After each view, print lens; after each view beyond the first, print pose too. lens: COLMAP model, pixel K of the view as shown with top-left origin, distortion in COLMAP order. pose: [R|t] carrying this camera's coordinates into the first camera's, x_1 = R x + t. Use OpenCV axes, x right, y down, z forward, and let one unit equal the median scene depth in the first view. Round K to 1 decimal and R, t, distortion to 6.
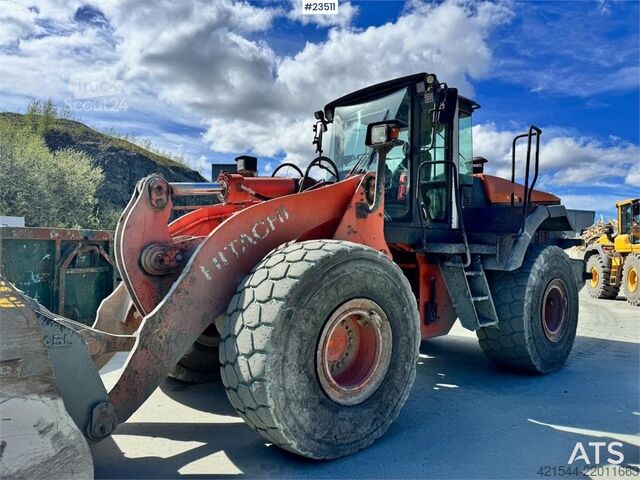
lens RADIAL K [[458.3, 0, 319.6], [0, 458.3, 240.4], [0, 0, 1]] dist [0.043350, -0.048629]
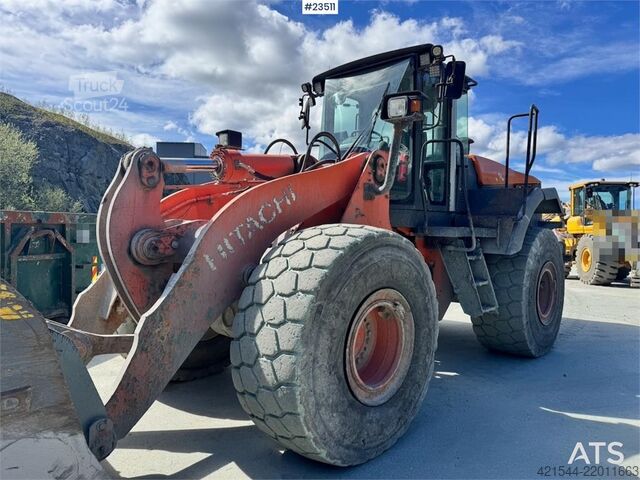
lens RADIAL K [[458.3, 0, 320.0], [0, 458.3, 240.8], [0, 0, 1]] dist [0.043350, -0.048629]
pose [[0.993749, -0.005850, 0.111484, -0.120636], [0.001342, 0.999180, 0.040469, -0.004250], [-0.111630, -0.040066, 0.992942, 0.098707]]
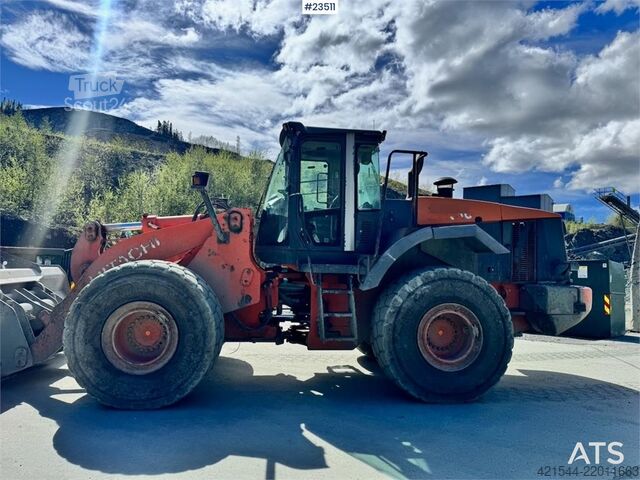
lens RADIAL K [[458.3, 0, 316.8], [0, 458.3, 240.2], [0, 0, 1]] dist [0.043350, -0.048629]
pose [[0.826334, -0.022439, -0.562734, 1.143990], [-0.006573, 0.998754, -0.049478, 0.003735], [0.563143, 0.044584, 0.825156, 0.090860]]
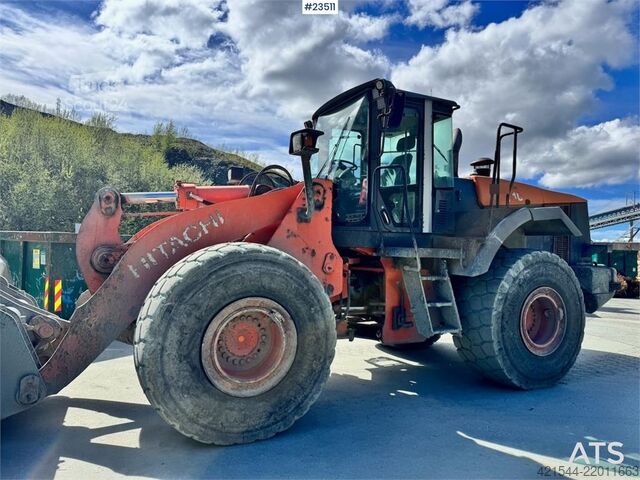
lens RADIAL K [[458.3, 0, 319.7], [0, 458.3, 238.2], [0, 0, 1]] dist [0.043350, -0.048629]
pose [[0.971546, 0.000134, -0.236850, 0.413024], [-0.004751, 0.999810, -0.018924, 0.007390], [0.236802, 0.019510, 0.971362, -0.005072]]
